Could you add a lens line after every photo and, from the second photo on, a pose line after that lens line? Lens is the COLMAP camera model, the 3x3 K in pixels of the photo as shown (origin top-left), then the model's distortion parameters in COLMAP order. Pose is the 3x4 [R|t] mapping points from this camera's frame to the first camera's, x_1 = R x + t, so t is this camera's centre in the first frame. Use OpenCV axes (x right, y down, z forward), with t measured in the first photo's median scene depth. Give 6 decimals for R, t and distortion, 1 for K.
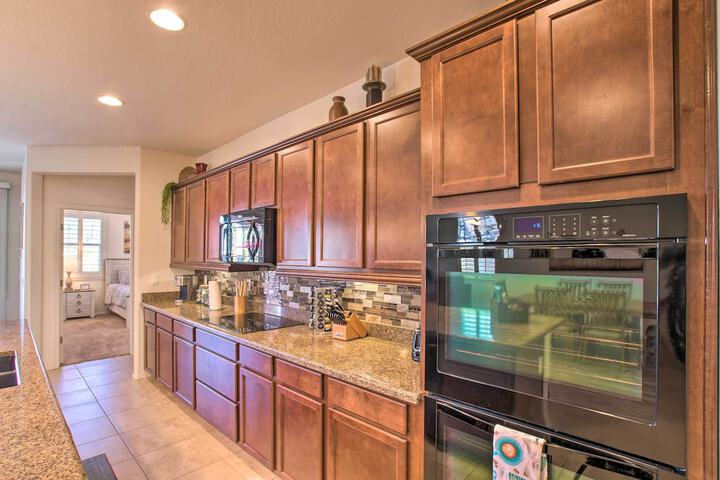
lens RADIAL K [[344.3, 0, 357.3], [0, 344.3, 253.5], [0, 0, 1]] dist [-0.064485, 0.020543]
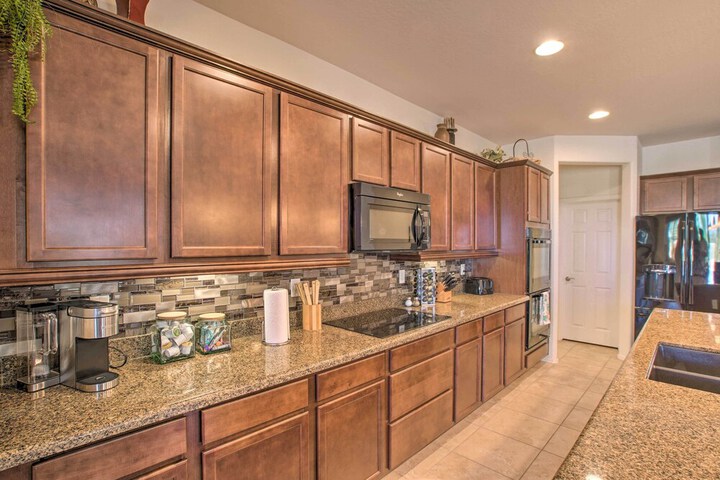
lens RADIAL K [[344.3, 0, 357.3], [0, 344.3, 253.5], [0, 0, 1]] dist [-0.064485, 0.020543]
pose [[0.038157, -0.028661, 0.998861, -1.562492], [-0.004015, 0.999576, 0.028835, 0.014528], [-0.999264, -0.005111, 0.038026, 1.407504]]
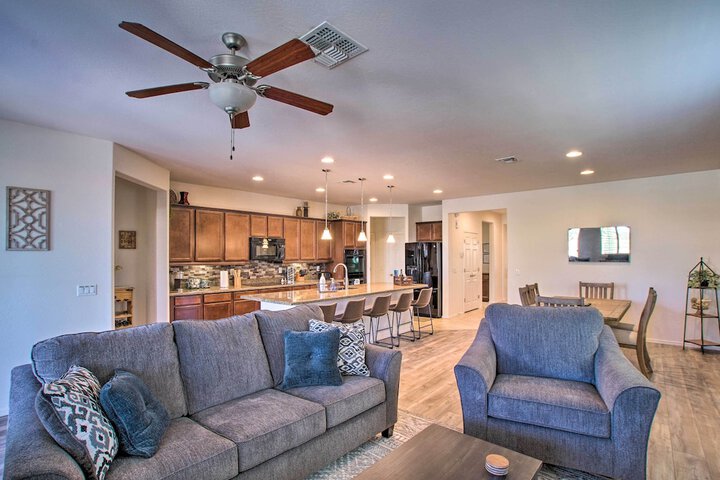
lens RADIAL K [[344.3, 0, 357.3], [0, 344.3, 253.5], [0, 0, 1]] dist [-0.064485, 0.020543]
pose [[-0.034708, 0.002590, 0.999394, -3.630344], [-0.004820, 0.999985, -0.002759, -0.012181], [-0.999386, -0.004912, -0.034695, 0.618402]]
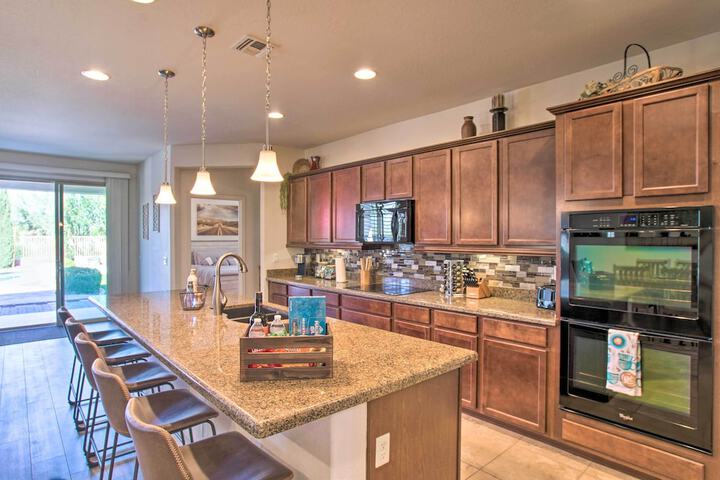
lens RADIAL K [[390.9, 0, 360.0], [0, 390.9, 240.0], [0, 0, 1]] dist [-0.072341, 0.032909]
pose [[0.996565, -0.006237, -0.082583, -0.389789], [0.007639, 0.999832, 0.016683, -0.008265], [0.082465, -0.017256, 0.996445, -0.590728]]
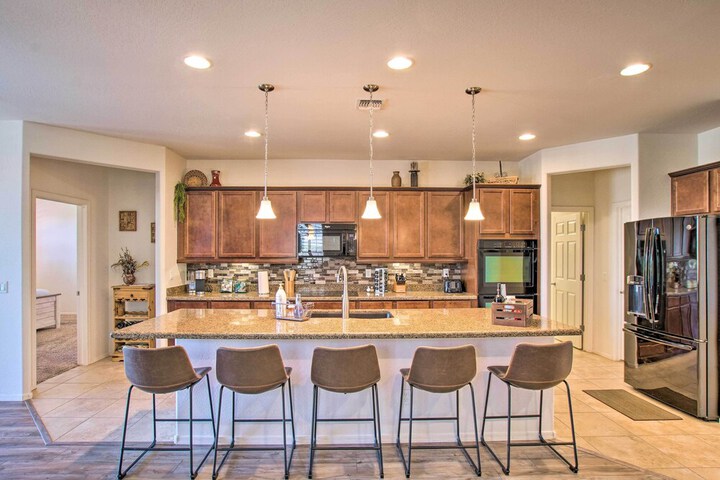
lens RADIAL K [[390.9, 0, 360.0], [0, 390.9, 240.0], [0, 0, 1]] dist [-0.072341, 0.032909]
pose [[0.703798, 0.018531, 0.710159, -1.986463], [-0.003303, 0.999734, -0.022814, -0.008360], [-0.710393, 0.013711, 0.703672, -0.483268]]
